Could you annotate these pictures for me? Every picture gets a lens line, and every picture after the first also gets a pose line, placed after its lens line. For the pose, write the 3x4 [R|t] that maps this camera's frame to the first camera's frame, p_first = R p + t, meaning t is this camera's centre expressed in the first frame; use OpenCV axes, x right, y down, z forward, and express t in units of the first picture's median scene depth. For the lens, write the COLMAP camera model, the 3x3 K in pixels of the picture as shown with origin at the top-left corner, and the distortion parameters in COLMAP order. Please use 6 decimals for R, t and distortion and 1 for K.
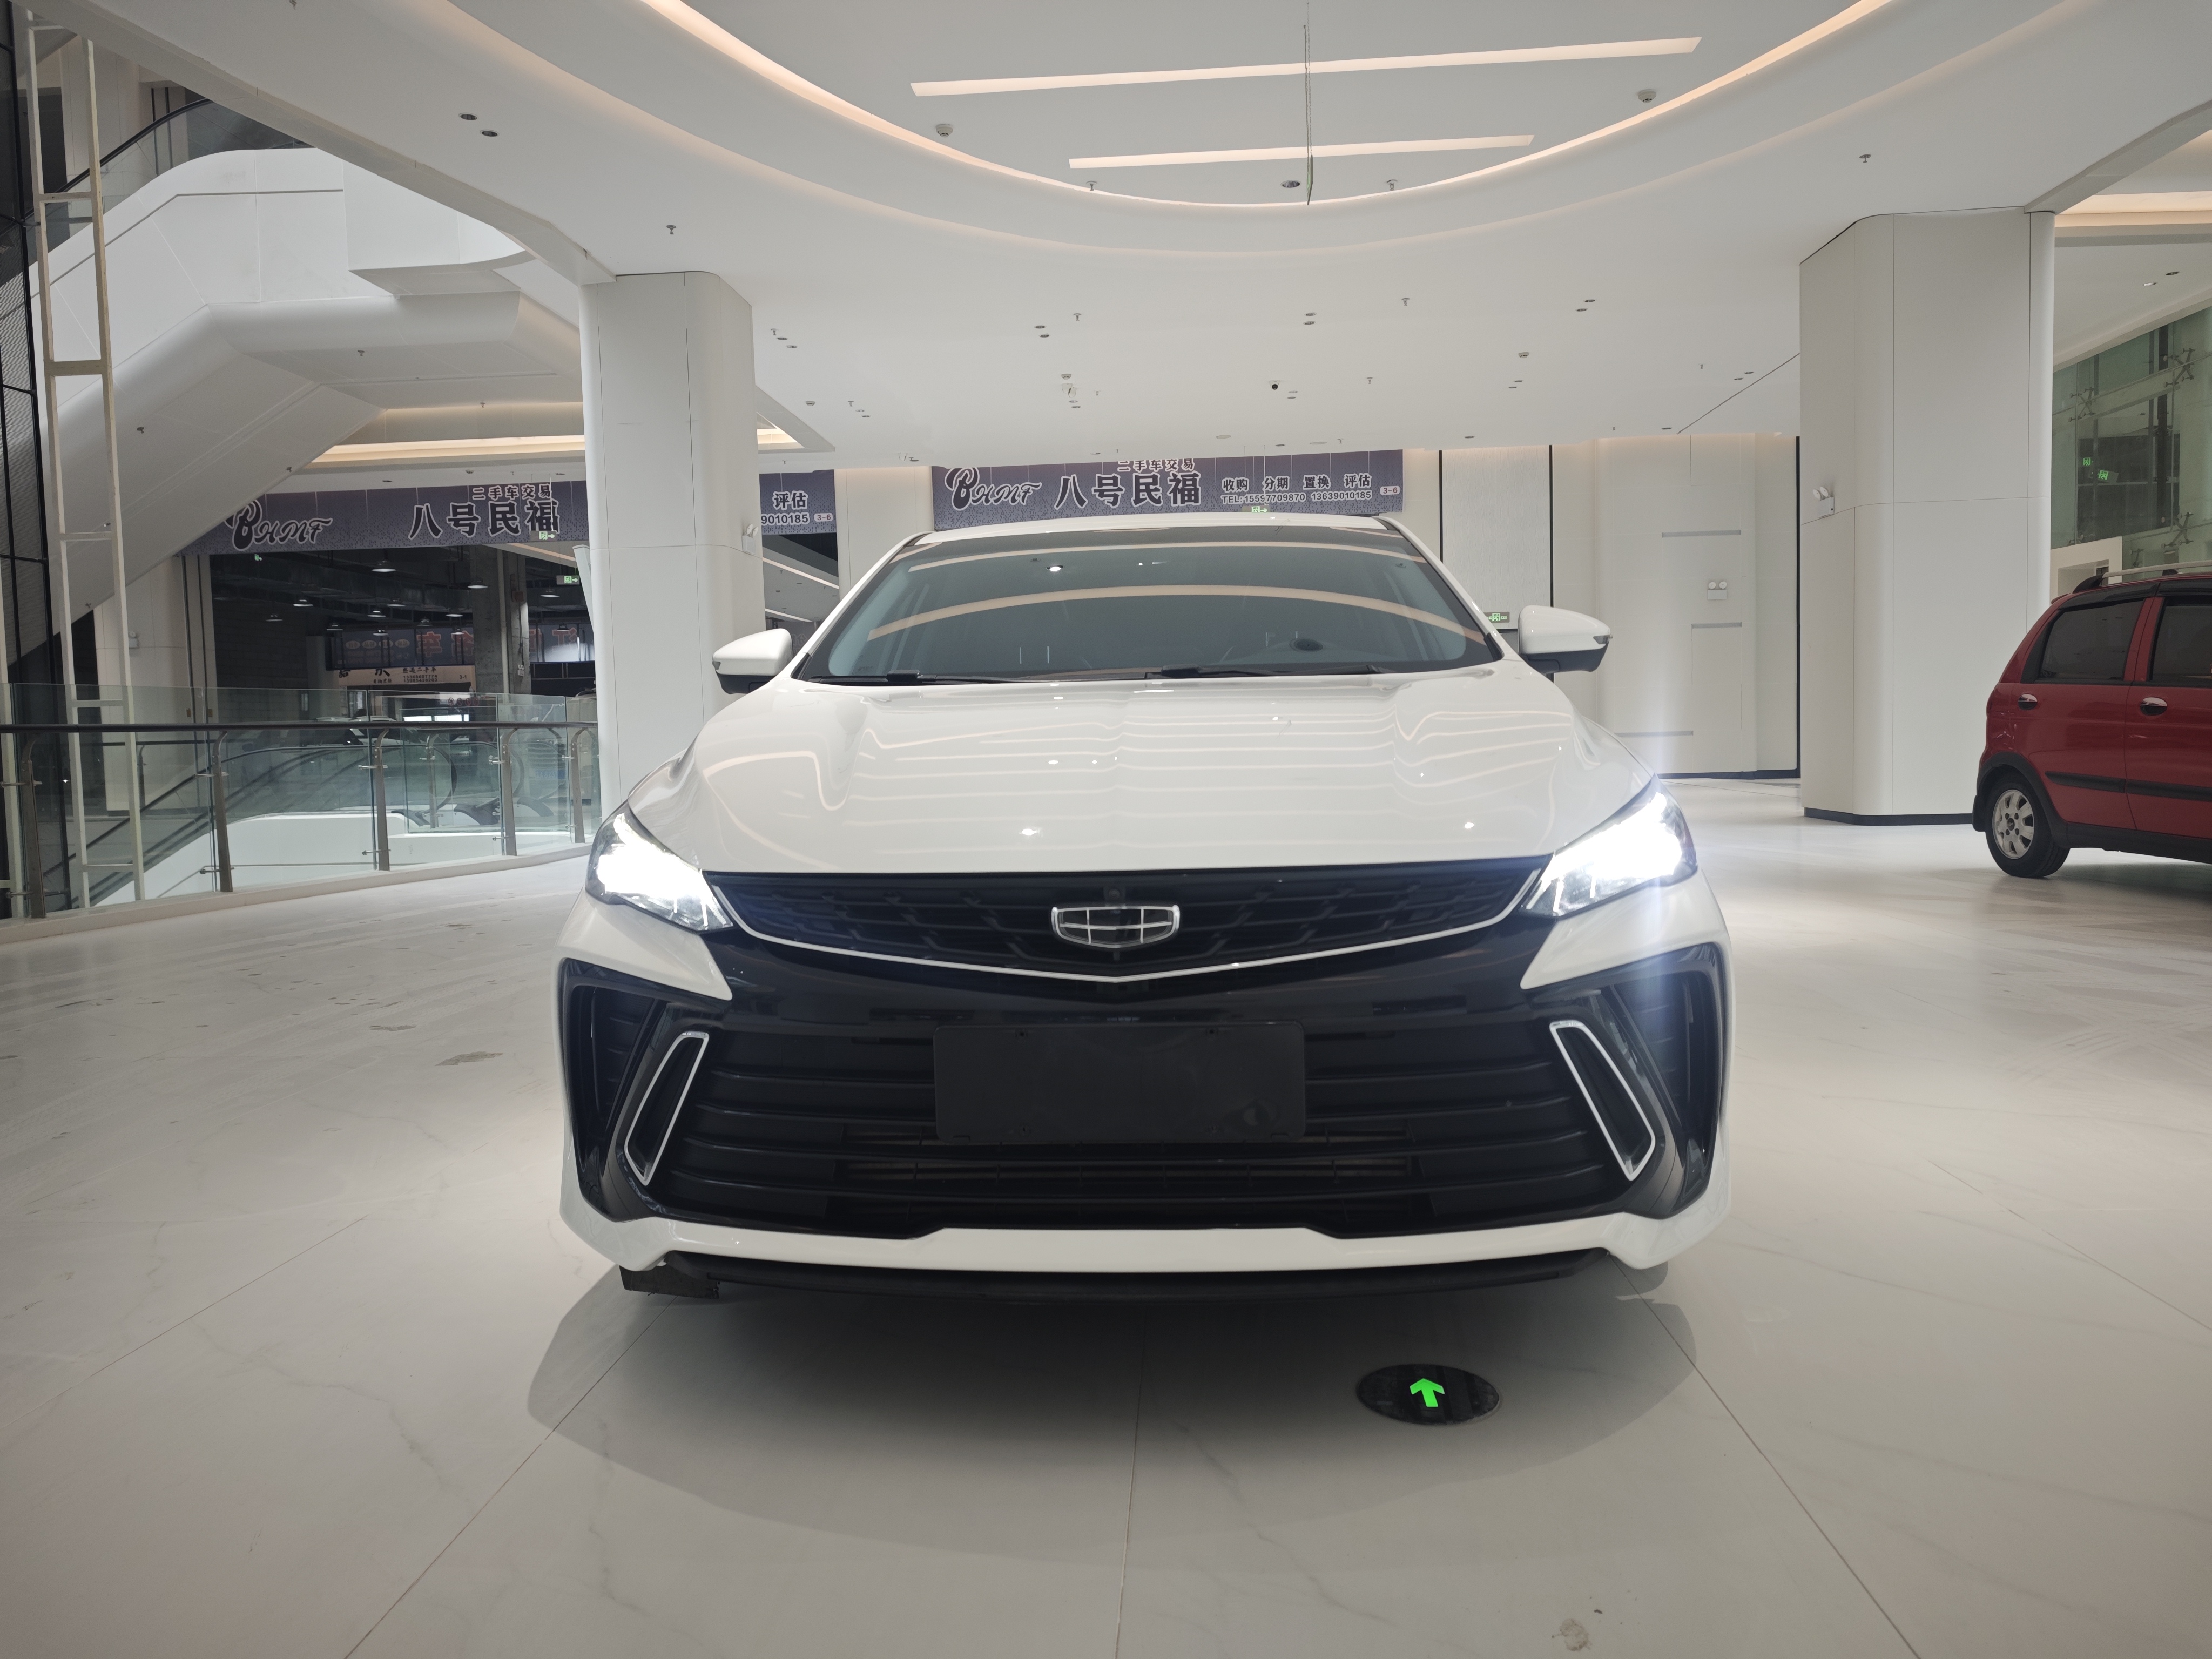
lens RADIAL K [[1527.9, 0, 1085.6], [0, 1527.9, 817.6], [0, 0, 1]] dist [0.000329, -0.006015]
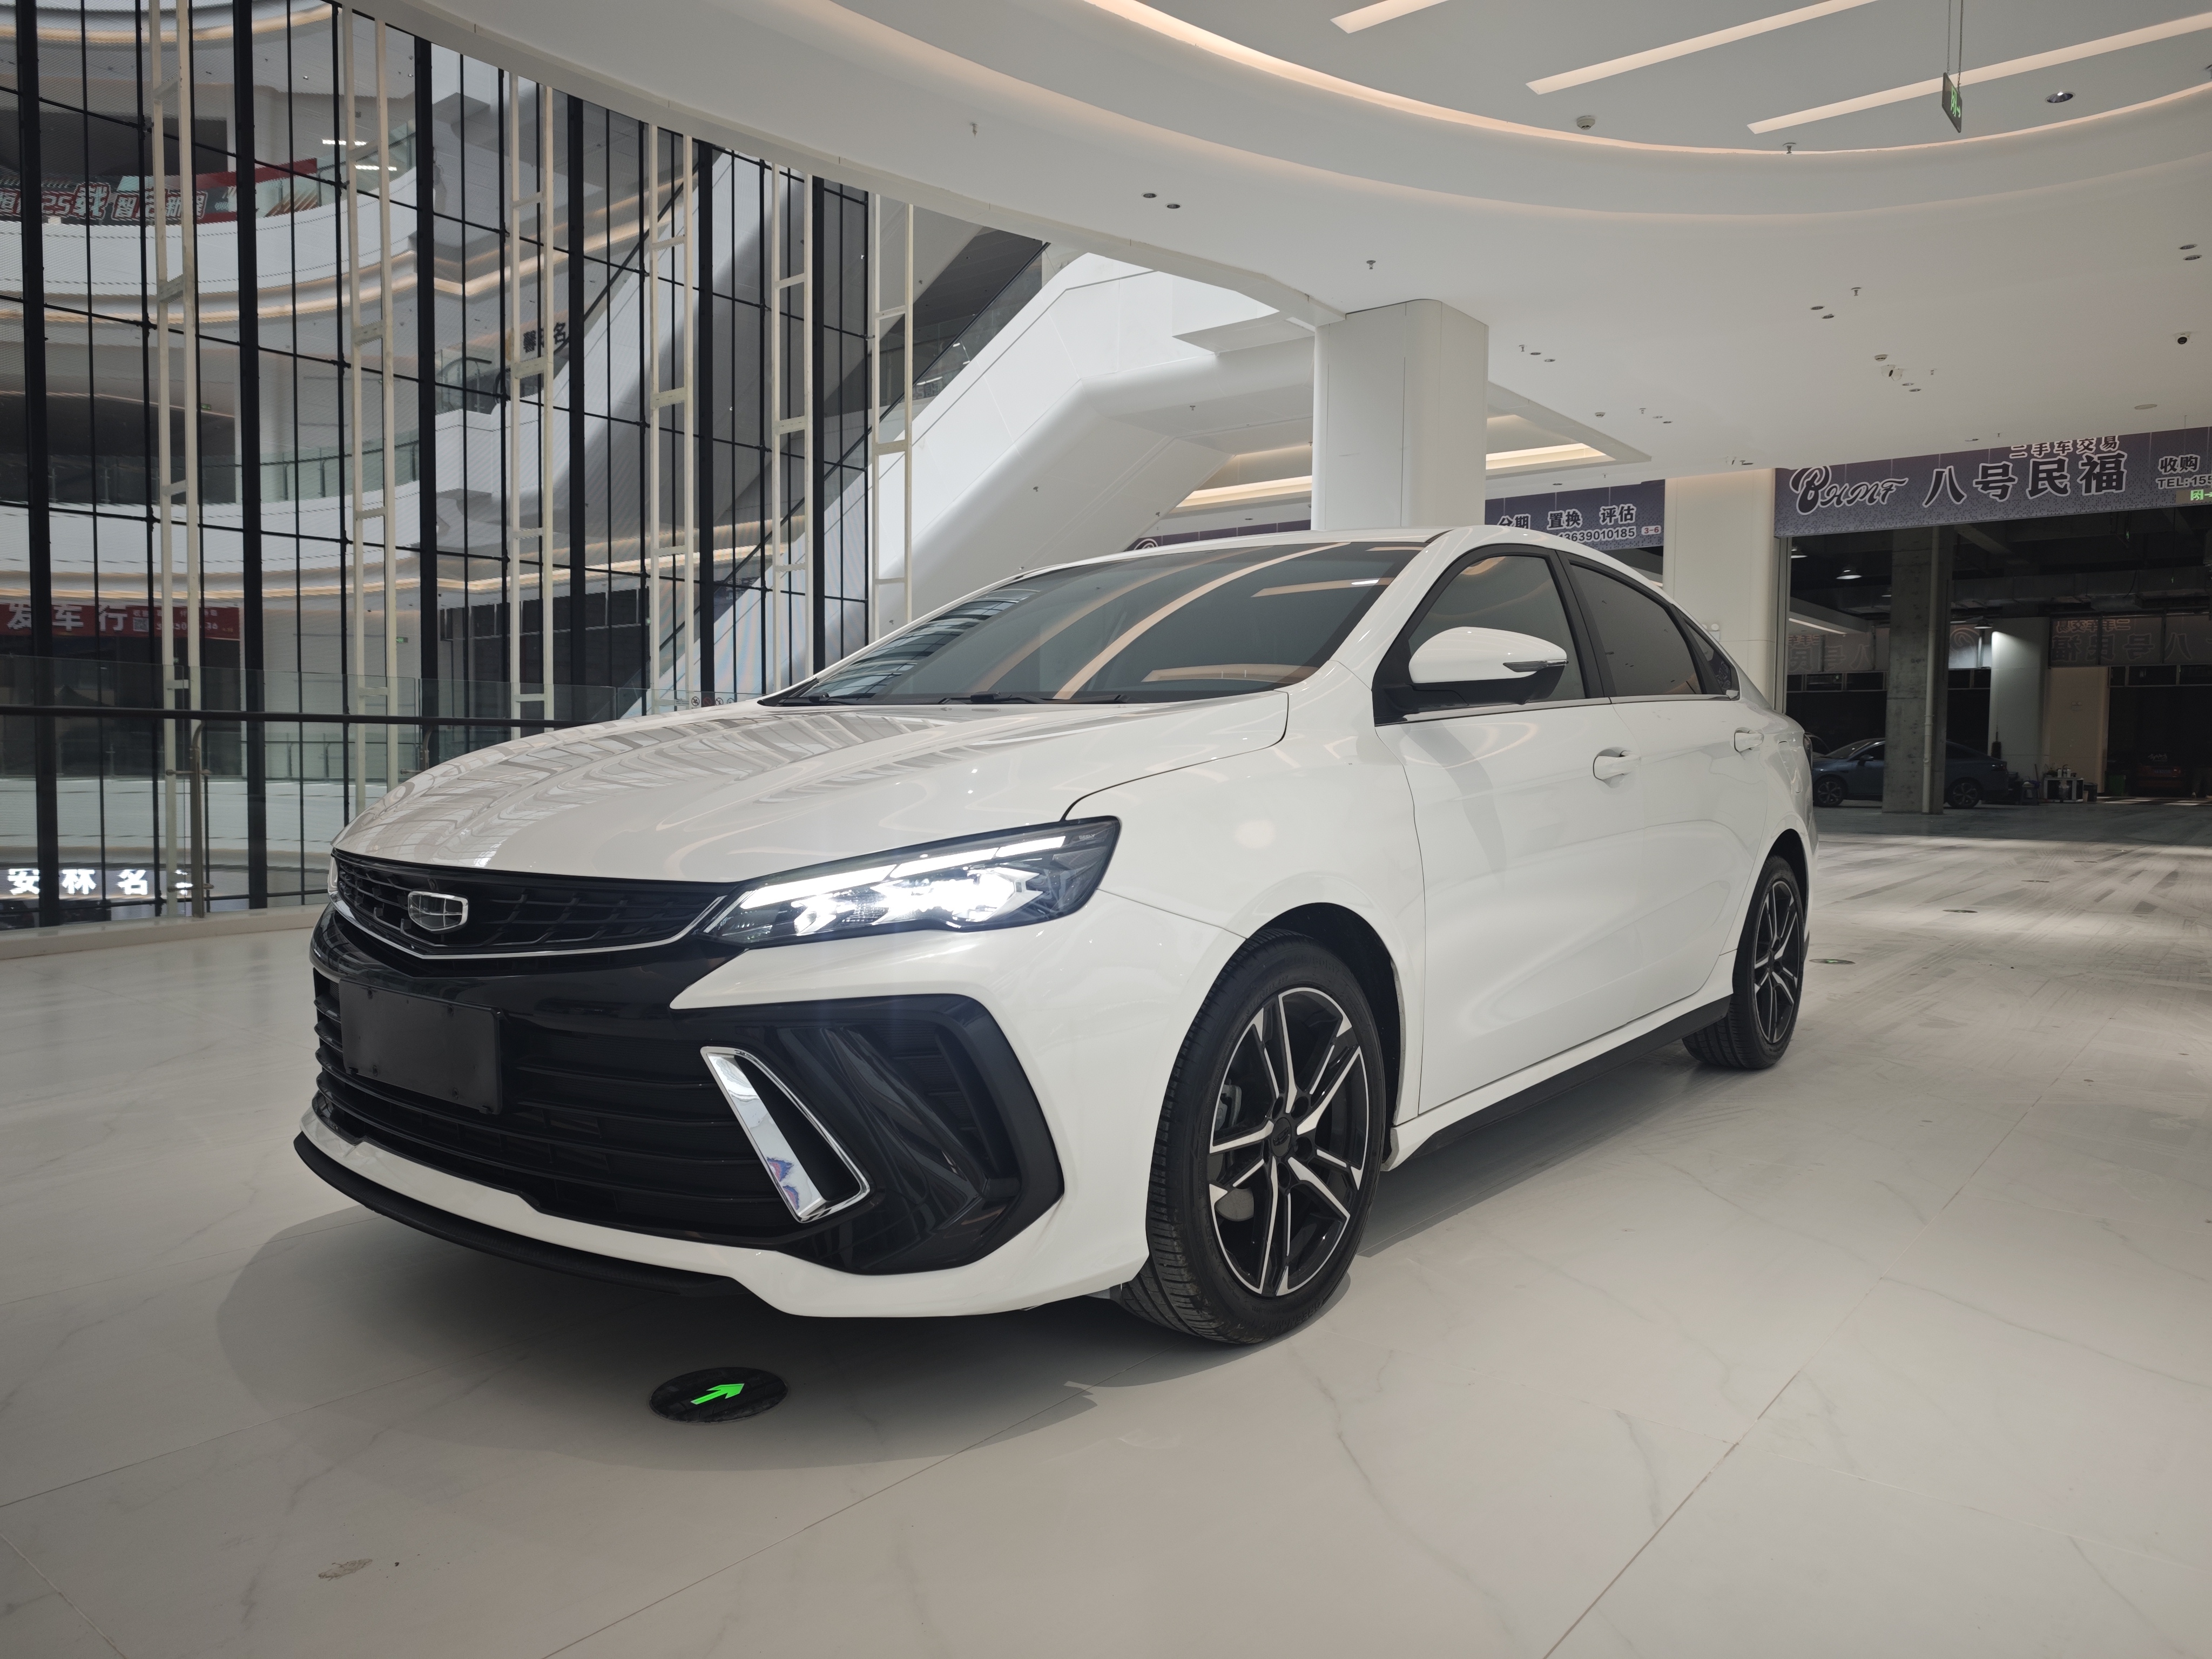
lens RADIAL K [[1527.9, 0, 1085.6], [0, 1527.9, 817.6], [0, 0, 1]] dist [0.000329, -0.006015]
pose [[0.819656, 0.056582, -0.570055, 0.127012], [-0.063320, 0.997961, 0.008011, -0.005035], [0.569346, 0.029530, 0.821567, 0.034923]]
